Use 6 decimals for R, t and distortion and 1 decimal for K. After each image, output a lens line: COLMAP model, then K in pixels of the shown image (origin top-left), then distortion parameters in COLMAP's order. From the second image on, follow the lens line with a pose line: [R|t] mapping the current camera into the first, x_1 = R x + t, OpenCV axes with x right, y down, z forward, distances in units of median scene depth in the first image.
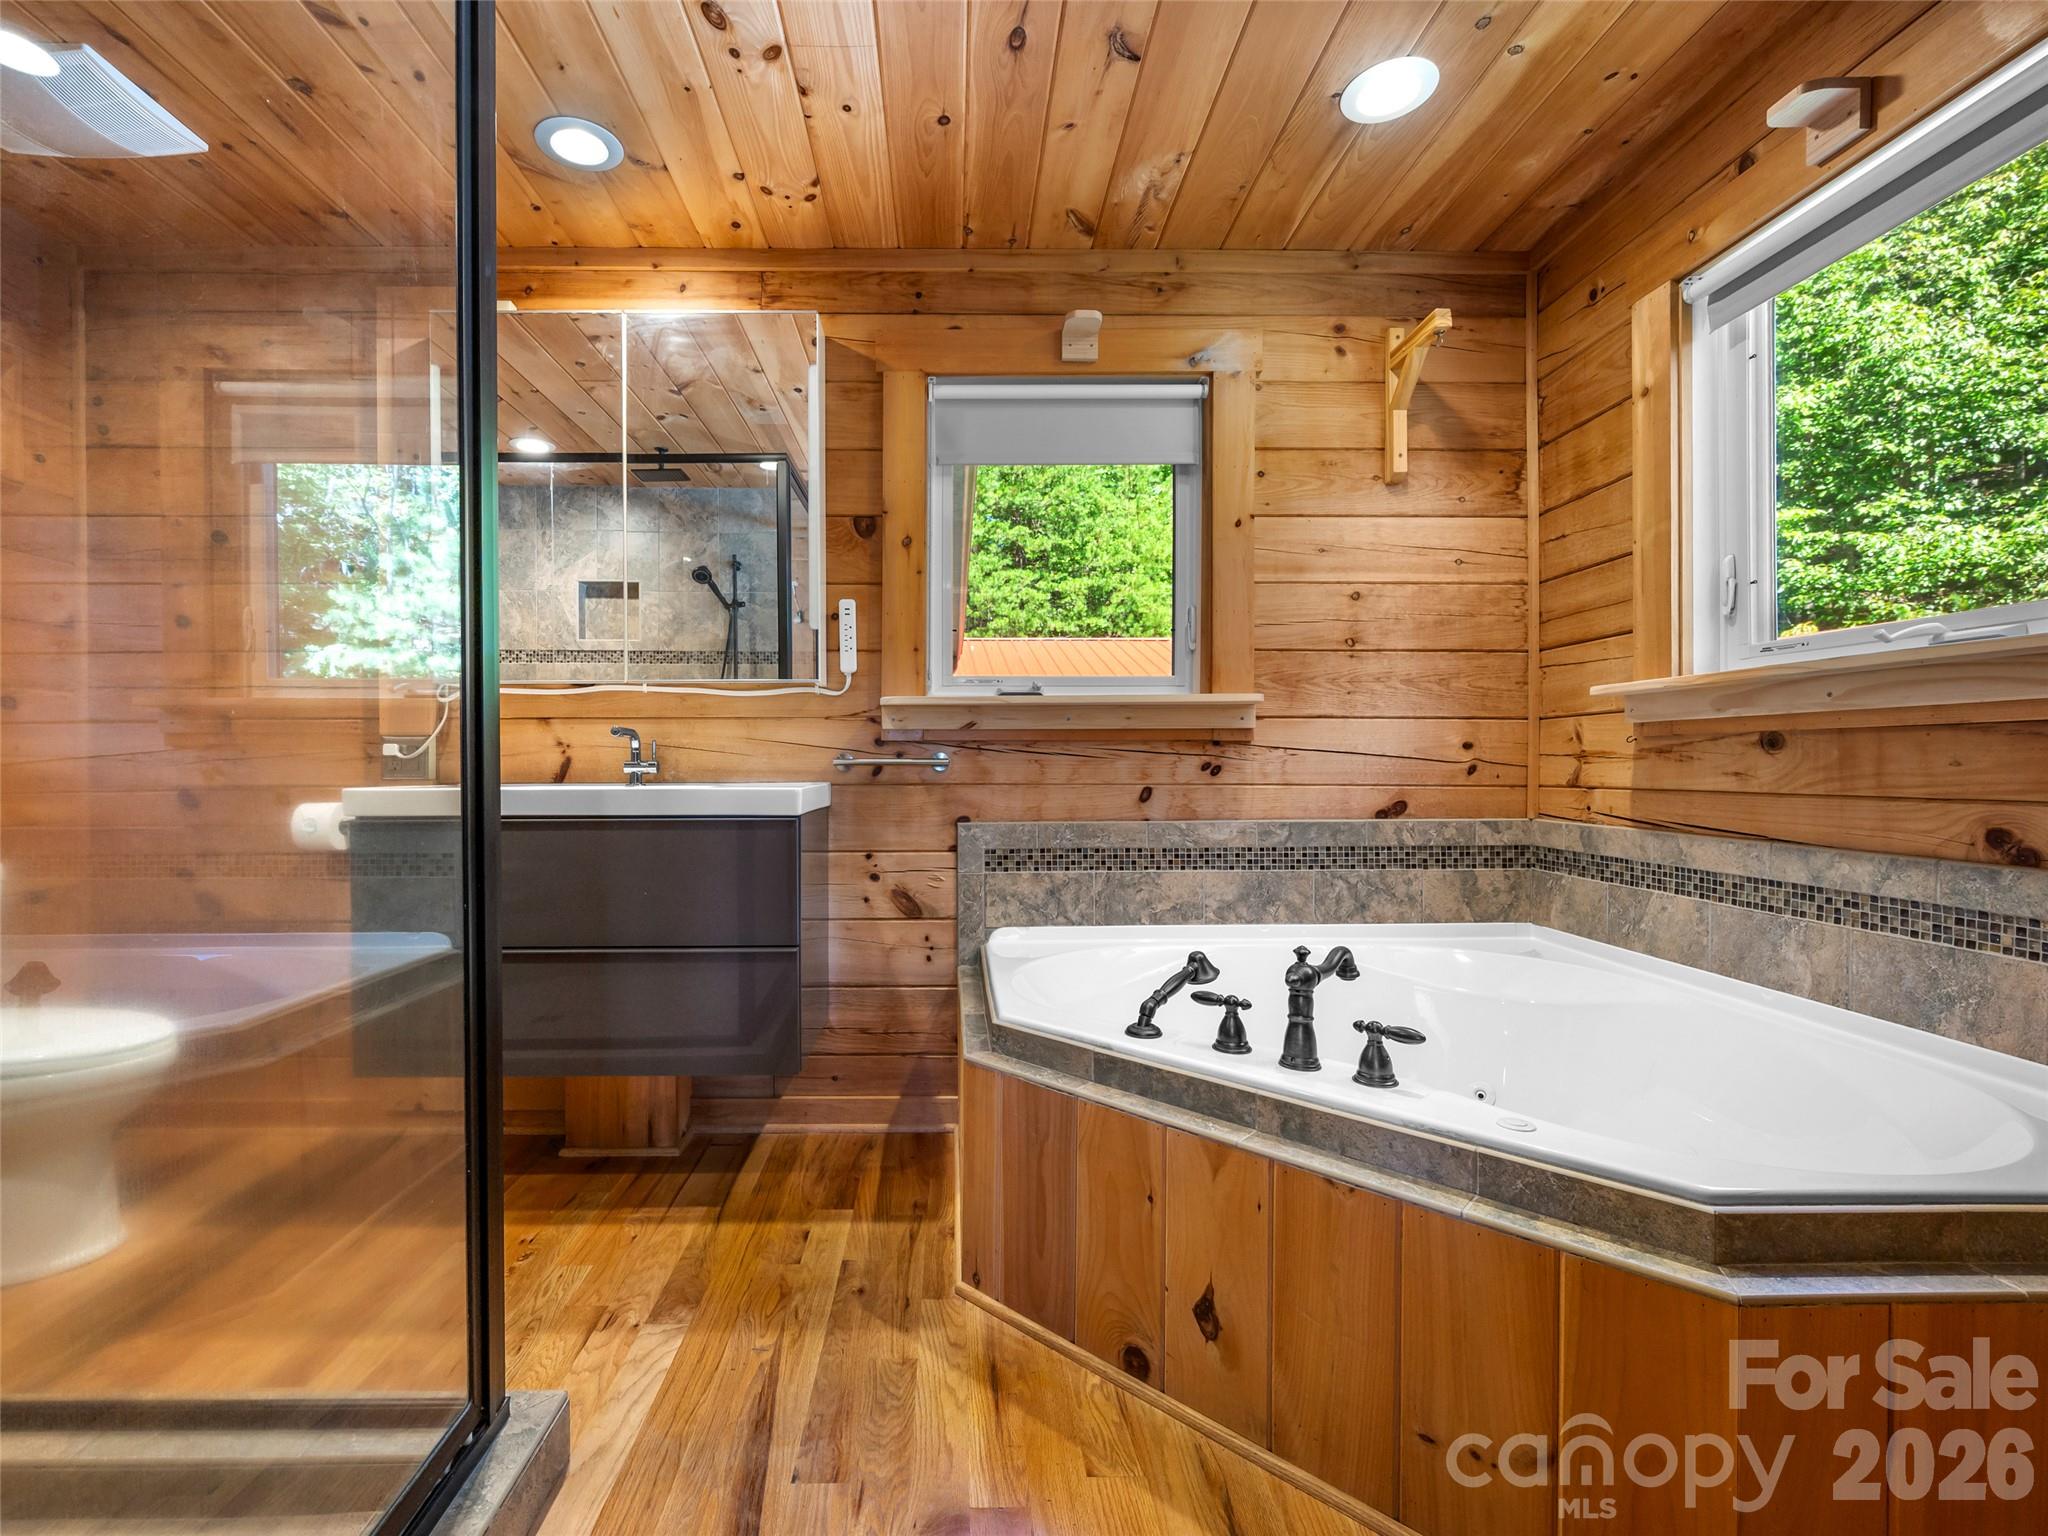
lens RADIAL K [[926.9, 0, 1027.8], [0, 926.9, 772.7], [0, 0, 1]] dist [0.001453, -0.001432]
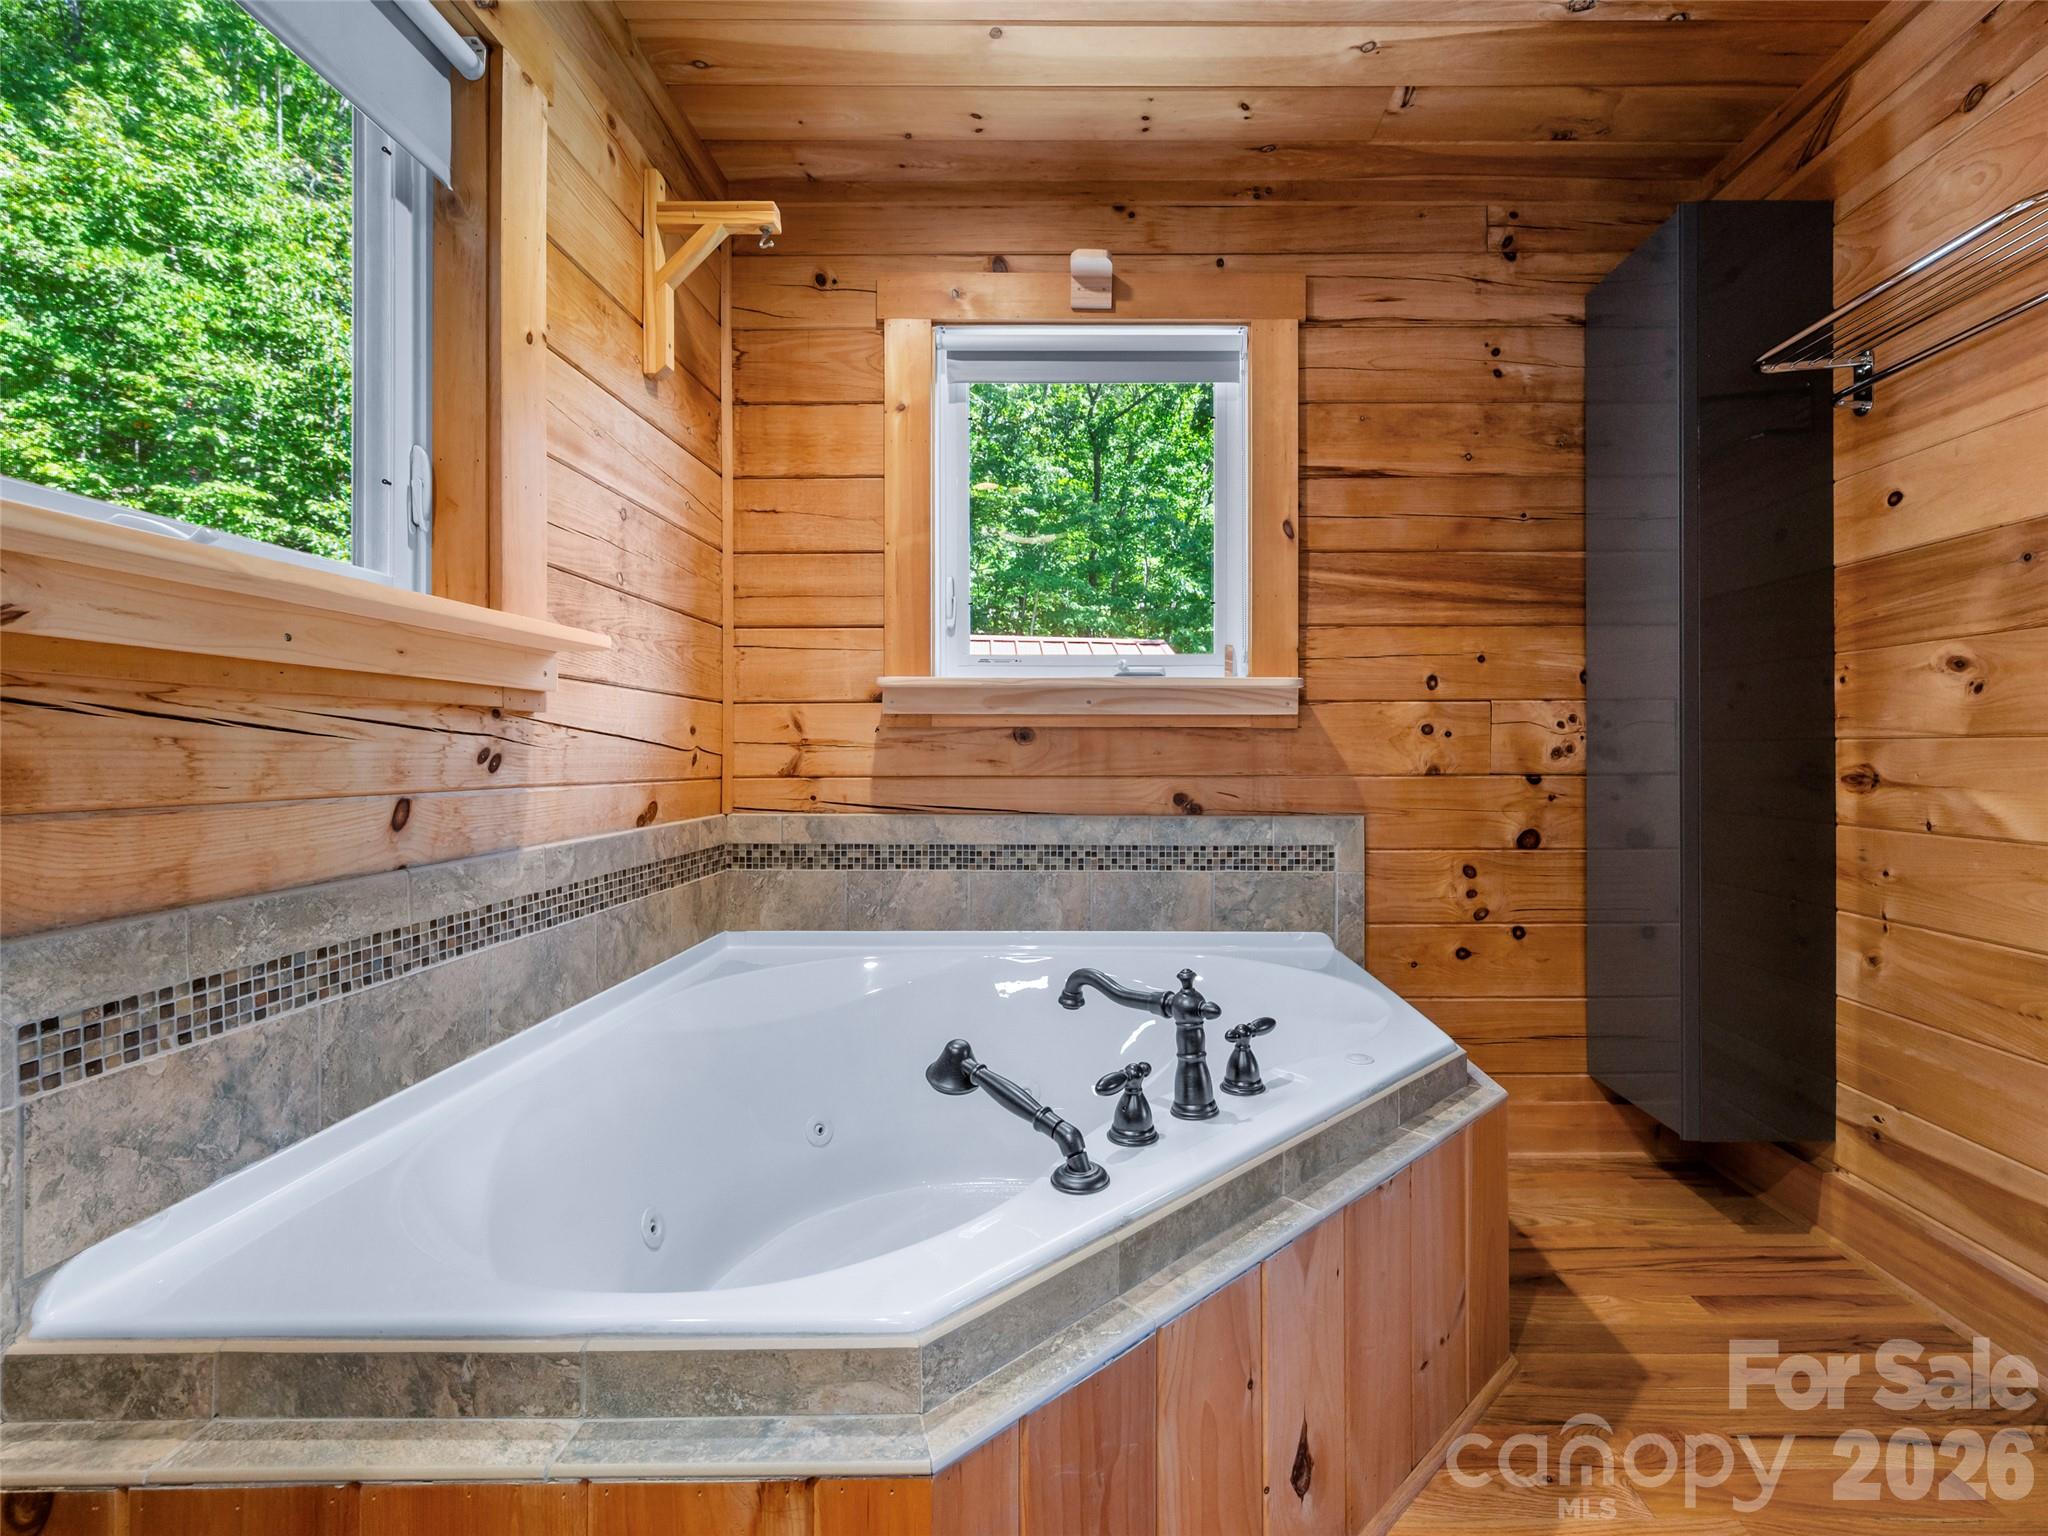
lens RADIAL K [[926.9, 0, 1033.3], [0, 926.9, 750.6], [0, 0, 1]] dist [0.001453, -0.001432]
pose [[0.073639, 0.004781, 0.997274, -0.360162], [0.008672, 0.999948, -0.005434, -0.004440], [-0.997247, 0.009049, 0.073593, 0.704489]]
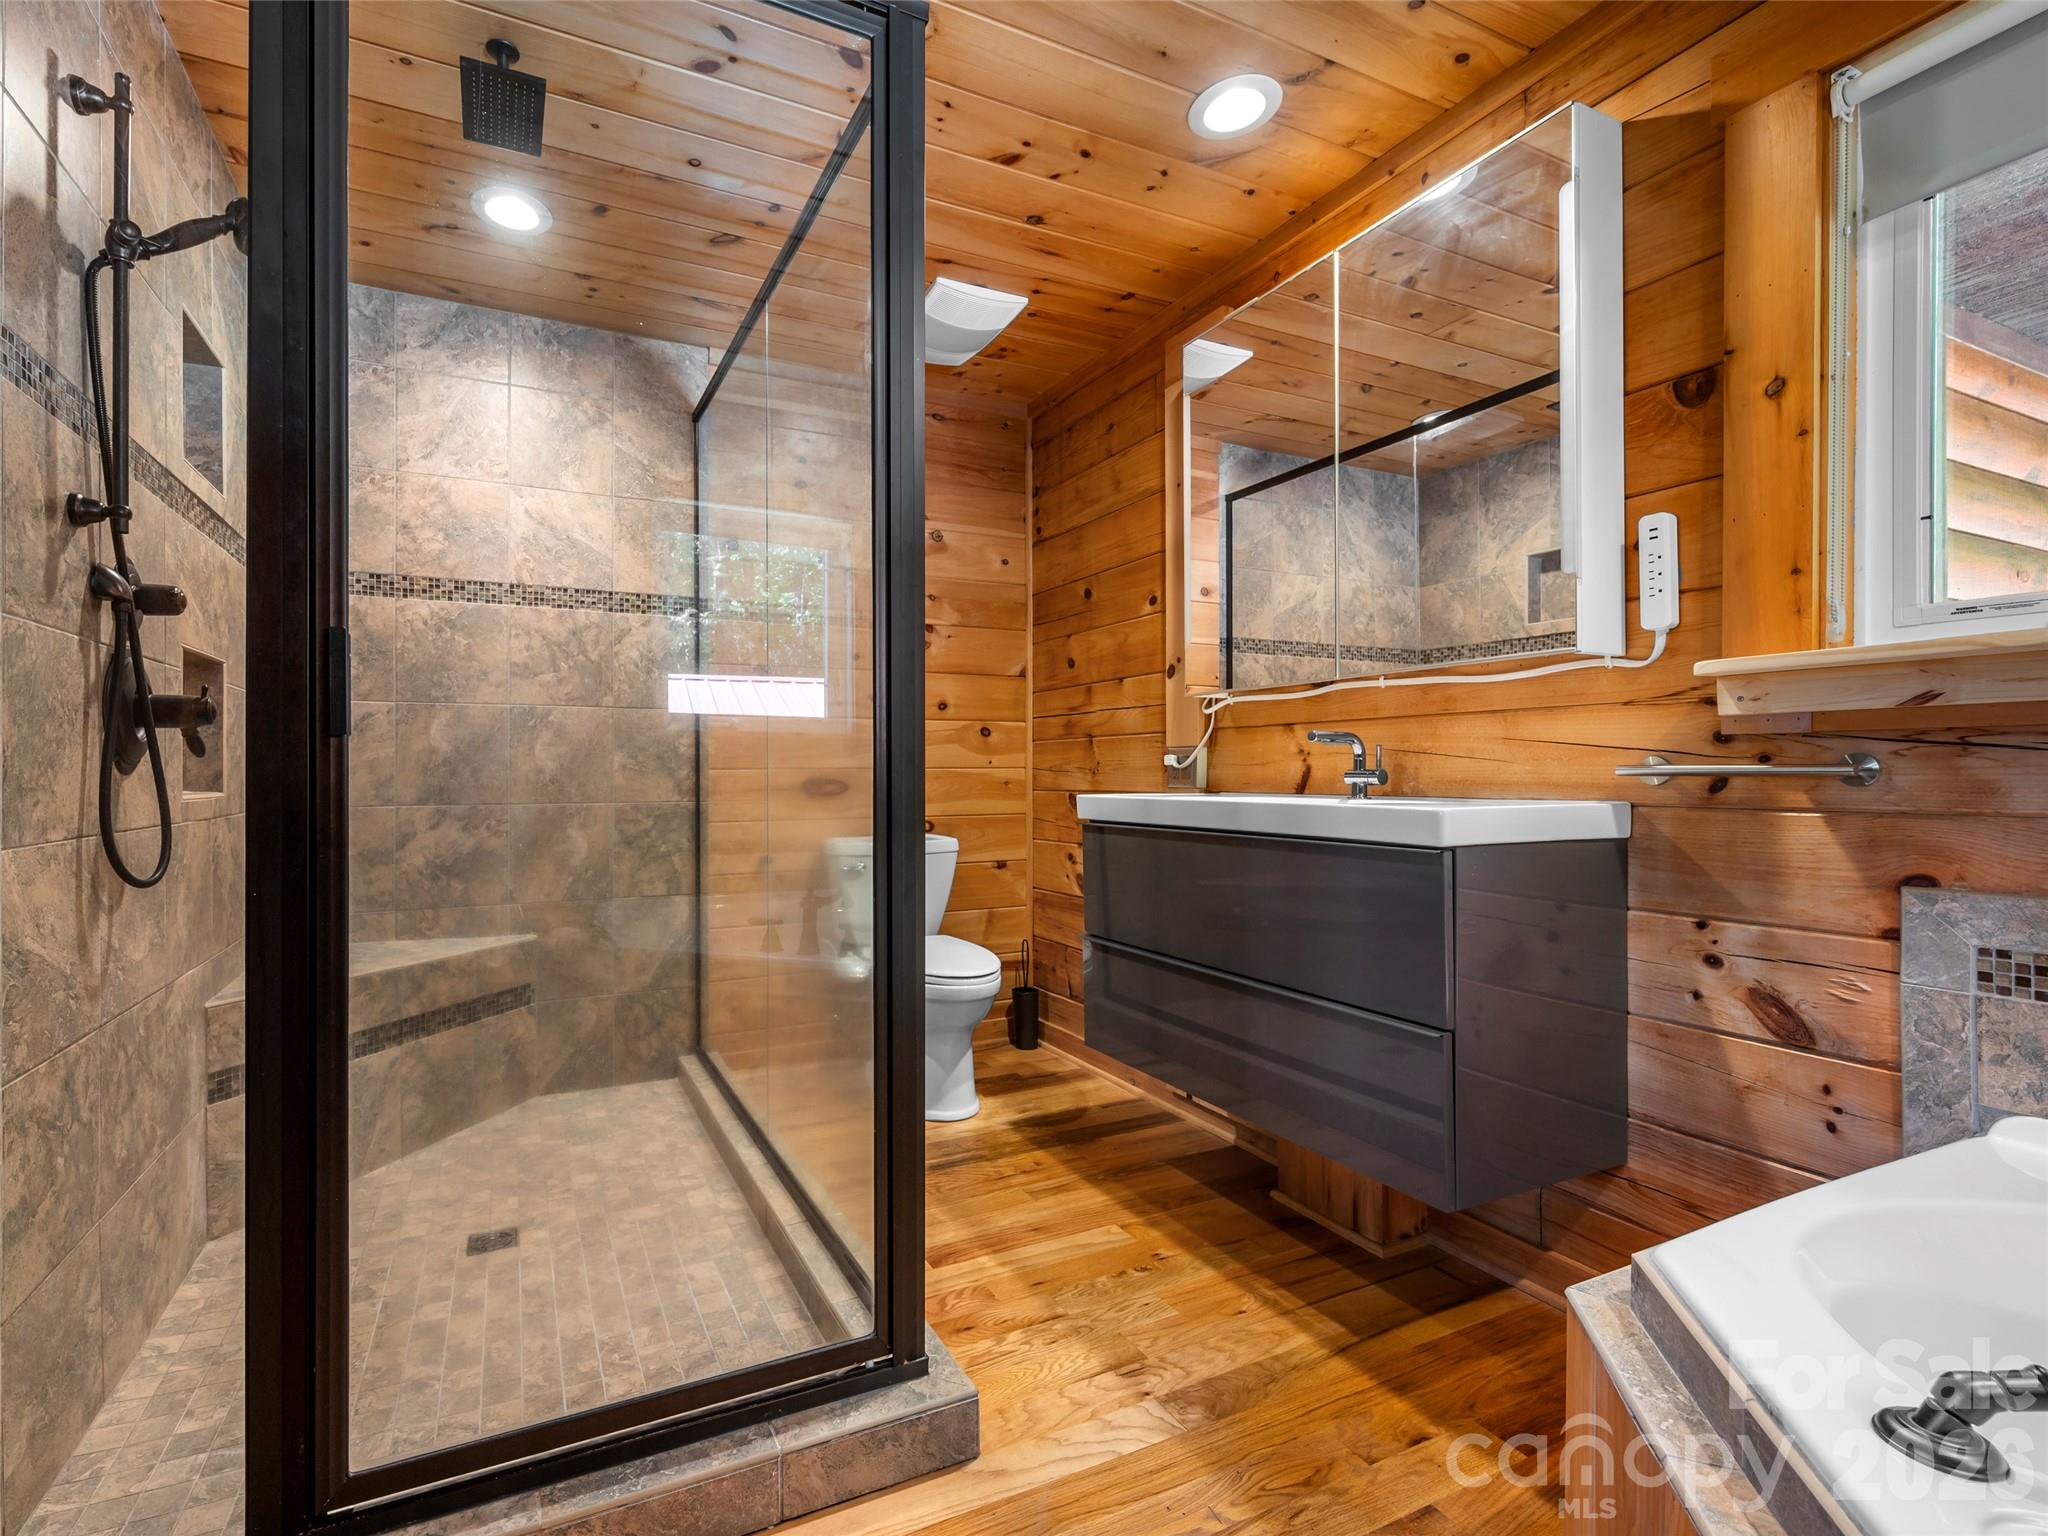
lens RADIAL K [[998.9, 0, 1018.1], [0, 998.9, 769.7], [0, 0, 1]] dist [-0.000489, 0.001536]
pose [[0.342062, -0.001063, -0.939677, 0.307446], [-0.007186, 0.999967, -0.003747, -0.006693], [0.939650, 0.008034, 0.342043, 0.367434]]
